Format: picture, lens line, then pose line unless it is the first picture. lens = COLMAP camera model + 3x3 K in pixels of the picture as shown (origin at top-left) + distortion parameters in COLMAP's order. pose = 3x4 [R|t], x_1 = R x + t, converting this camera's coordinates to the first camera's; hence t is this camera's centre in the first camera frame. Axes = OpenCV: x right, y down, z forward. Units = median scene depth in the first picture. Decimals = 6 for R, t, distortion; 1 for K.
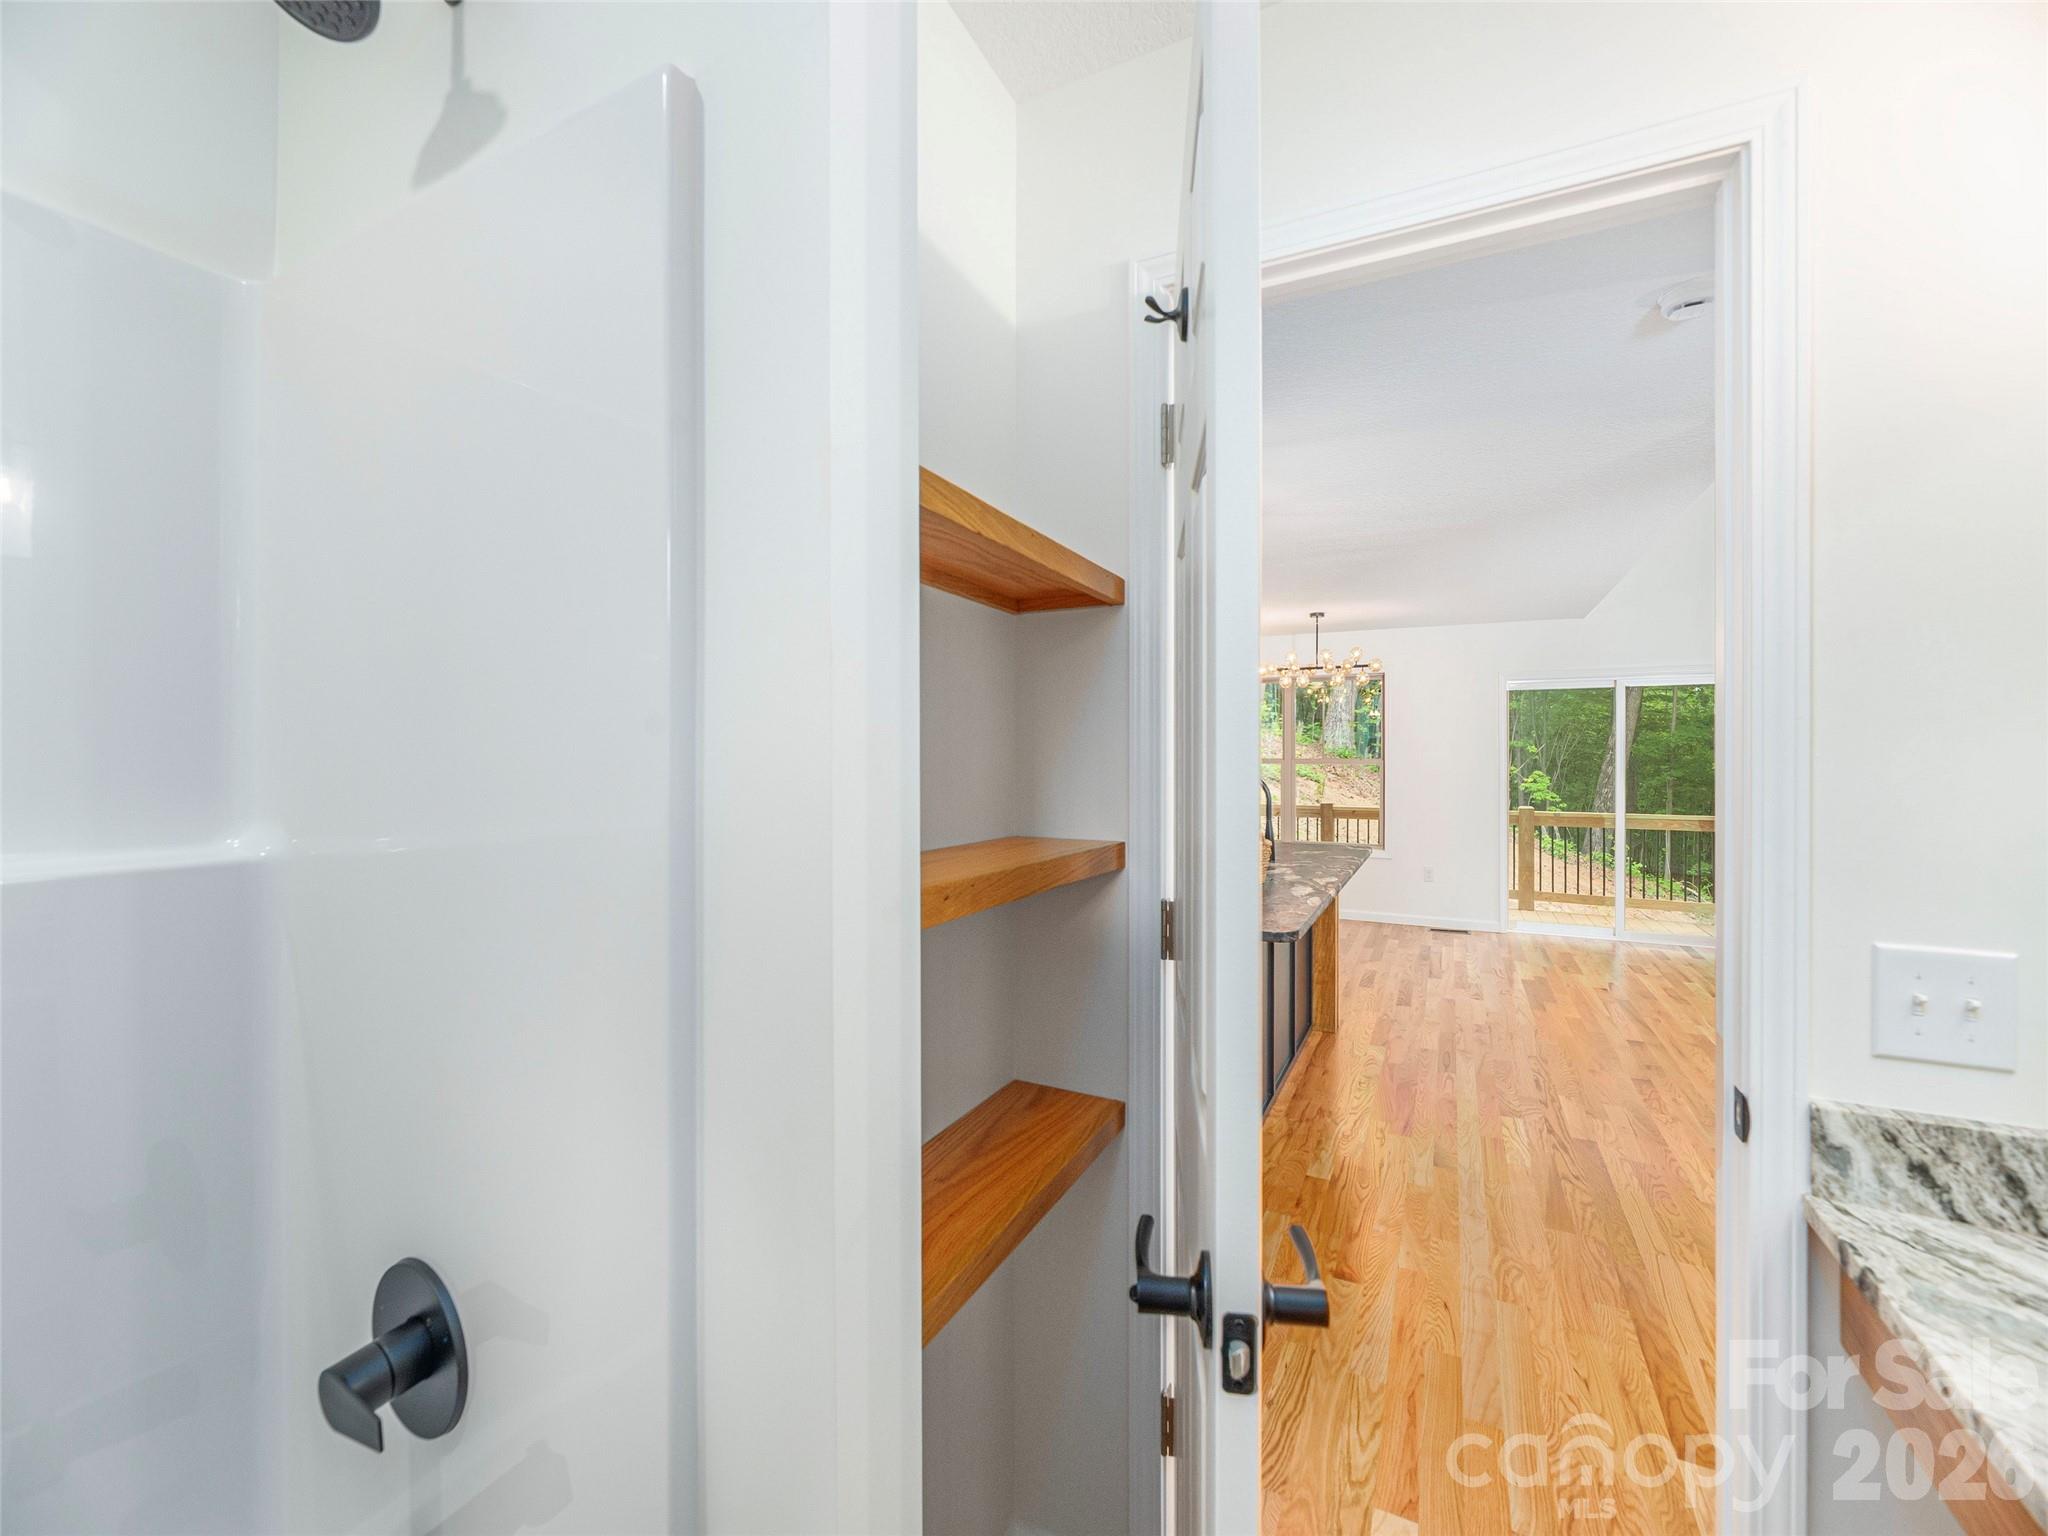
lens RADIAL K [[835.0, 0, 1028.4], [0, 835.0, 751.2], [0, 0, 1]] dist [0.000733, 0.000231]
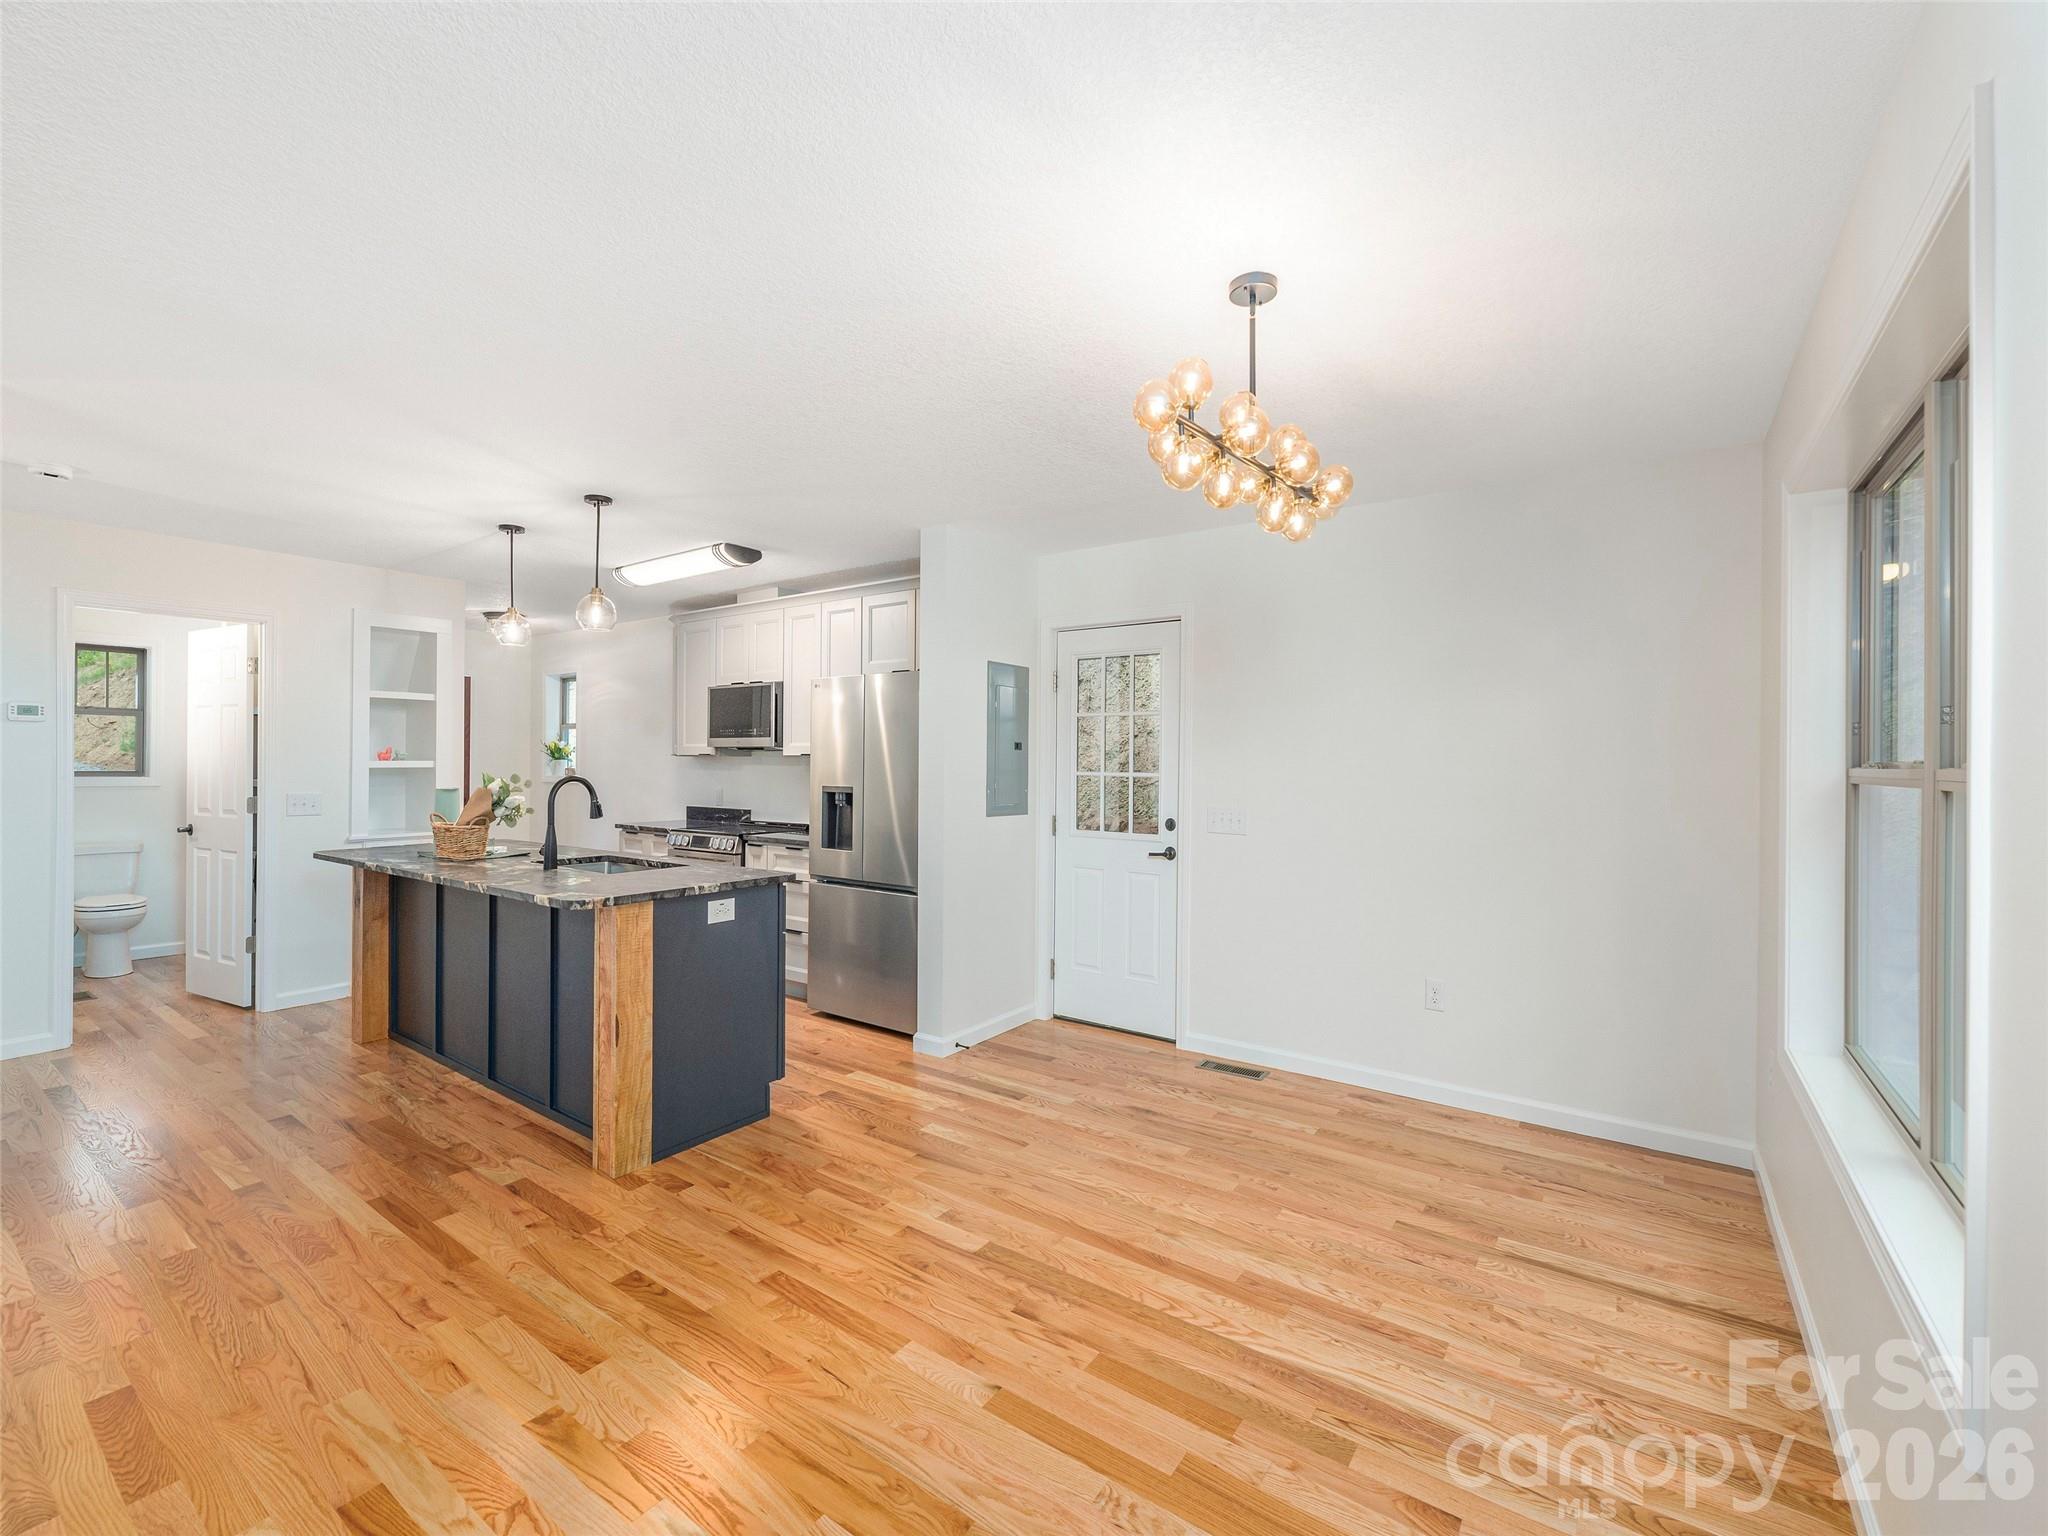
lens RADIAL K [[874.2, 0, 1018.2], [0, 874.2, 766.6], [0, 0, 1]] dist [-0.000446, -0.002558]
pose [[-0.155068, -0.003678, -0.987897, 0.908096], [-0.004928, 0.999984, -0.002950, 0.017637], [0.987892, 0.004411, -0.155083, 1.304449]]
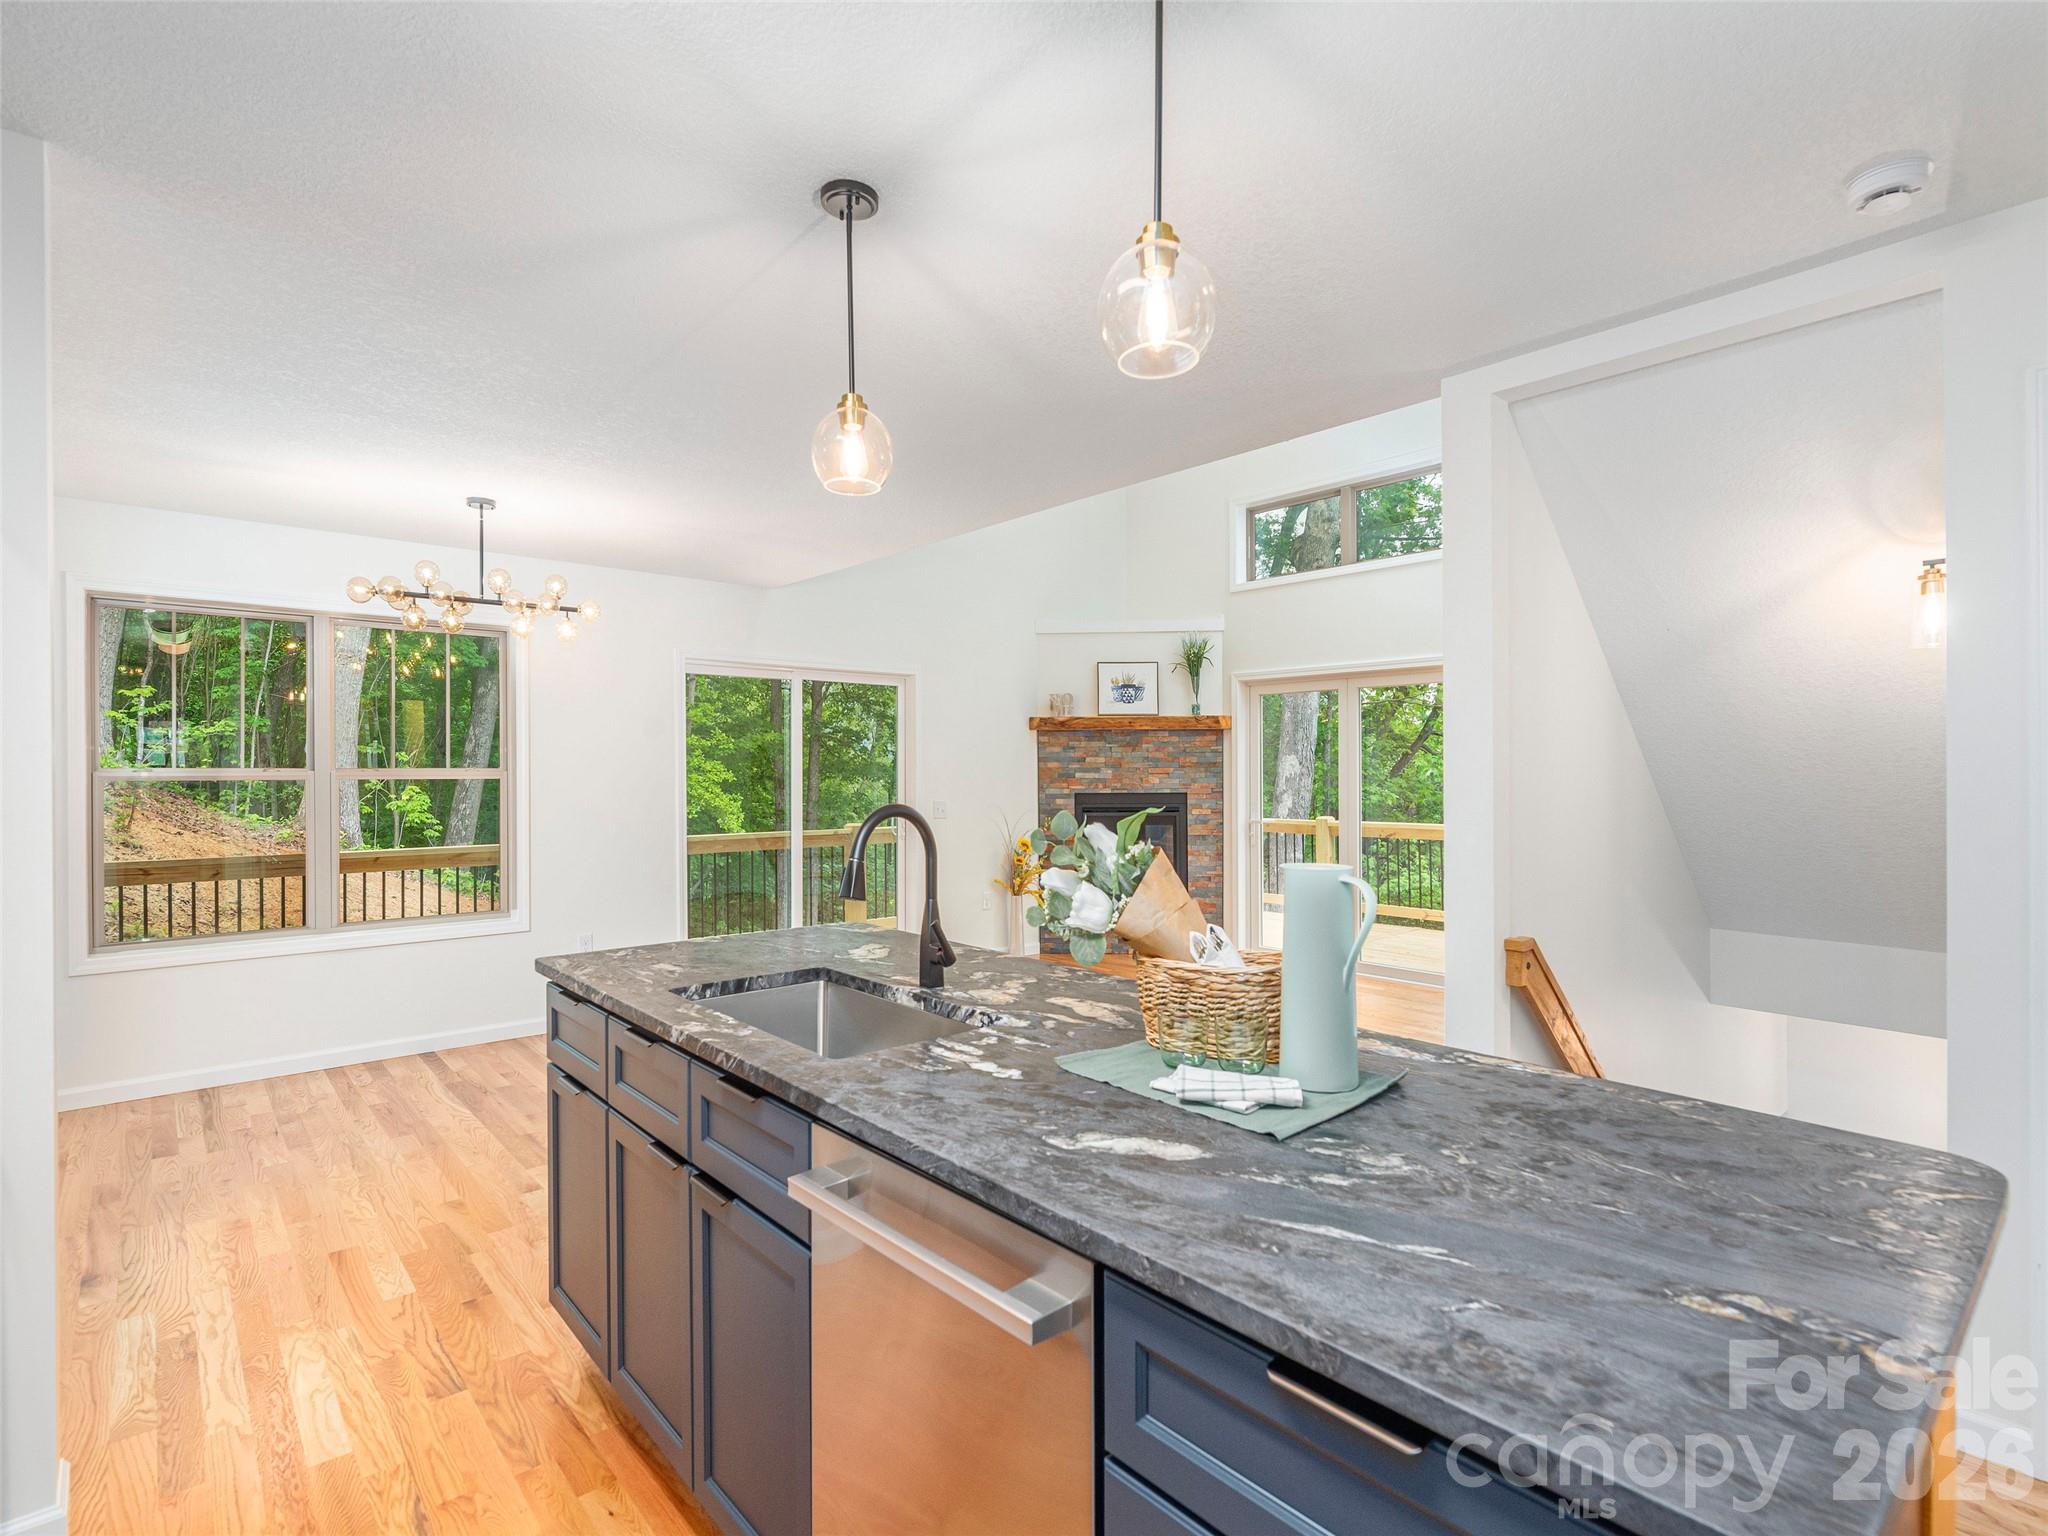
lens RADIAL K [[994.4, 0, 1009.7], [0, 994.4, 764.9], [0, 0, 1]] dist [0.003103, -0.001482]
pose [[0.381115, -0.004048, 0.924519, -0.169066], [0.000664, 0.999991, 0.004105, 0.007452], [-0.924527, -0.000950, 0.381114, 0.592622]]
